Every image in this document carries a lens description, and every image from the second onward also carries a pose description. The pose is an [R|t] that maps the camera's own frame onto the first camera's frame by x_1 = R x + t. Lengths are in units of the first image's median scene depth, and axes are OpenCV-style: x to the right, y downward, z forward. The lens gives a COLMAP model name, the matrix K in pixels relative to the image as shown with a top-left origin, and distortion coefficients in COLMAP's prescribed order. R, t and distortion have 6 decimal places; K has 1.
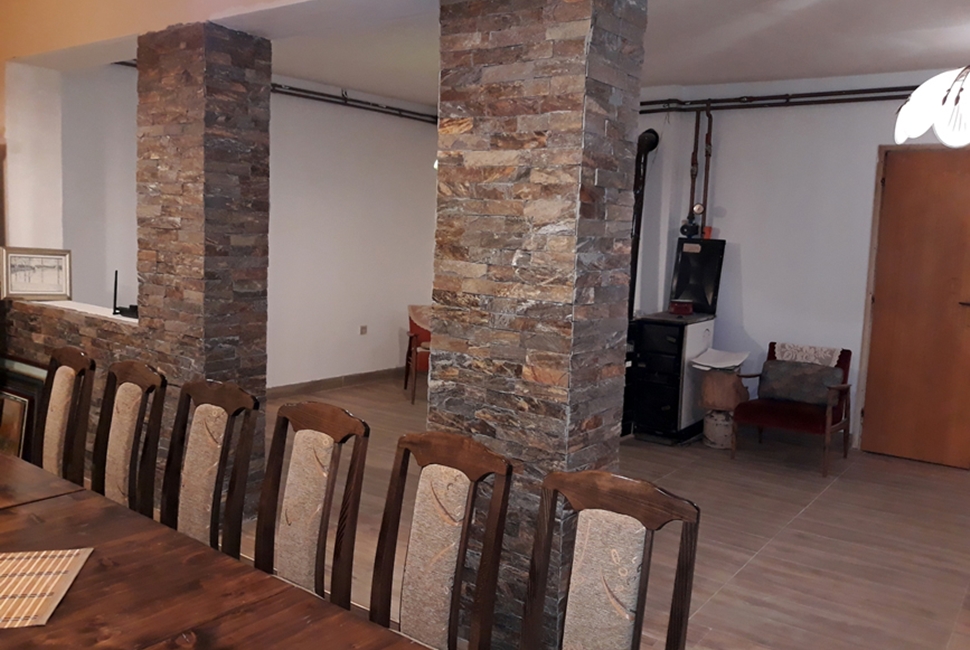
lens RADIAL K [[792.2, 0, 485.0], [0, 792.2, 325.0], [0, 0, 1]] dist [0.127950, -0.326784]
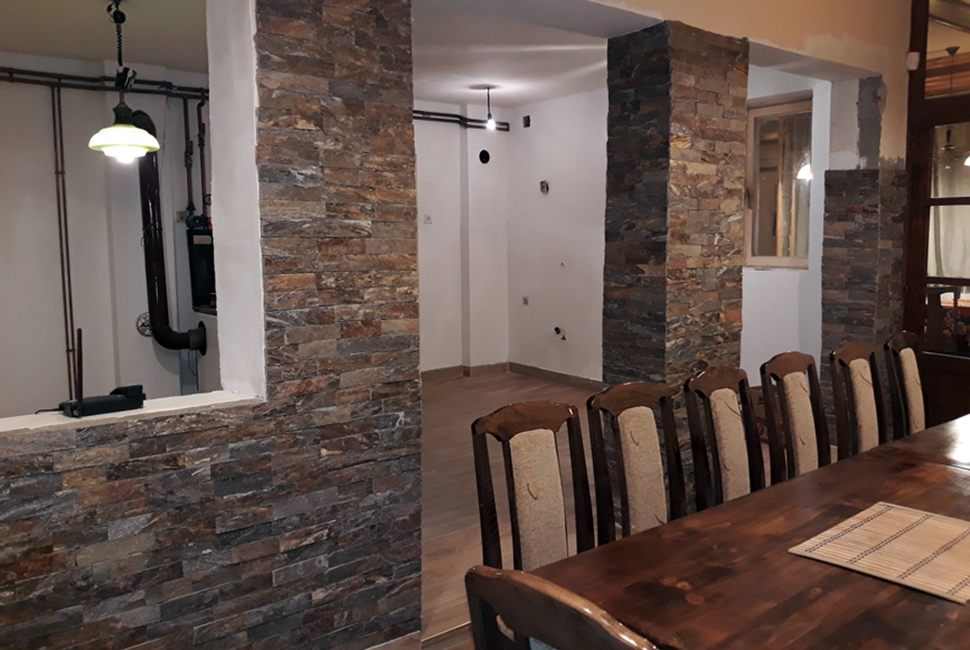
lens RADIAL K [[792.2, 0, 485.0], [0, 792.2, 325.0], [0, 0, 1]] dist [0.127950, -0.326784]
pose [[0.243850, -0.150915, 0.957999, -1.402906], [0.133270, 0.983661, 0.121035, -0.154951], [-0.960613, 0.098158, 0.259978, 0.988686]]
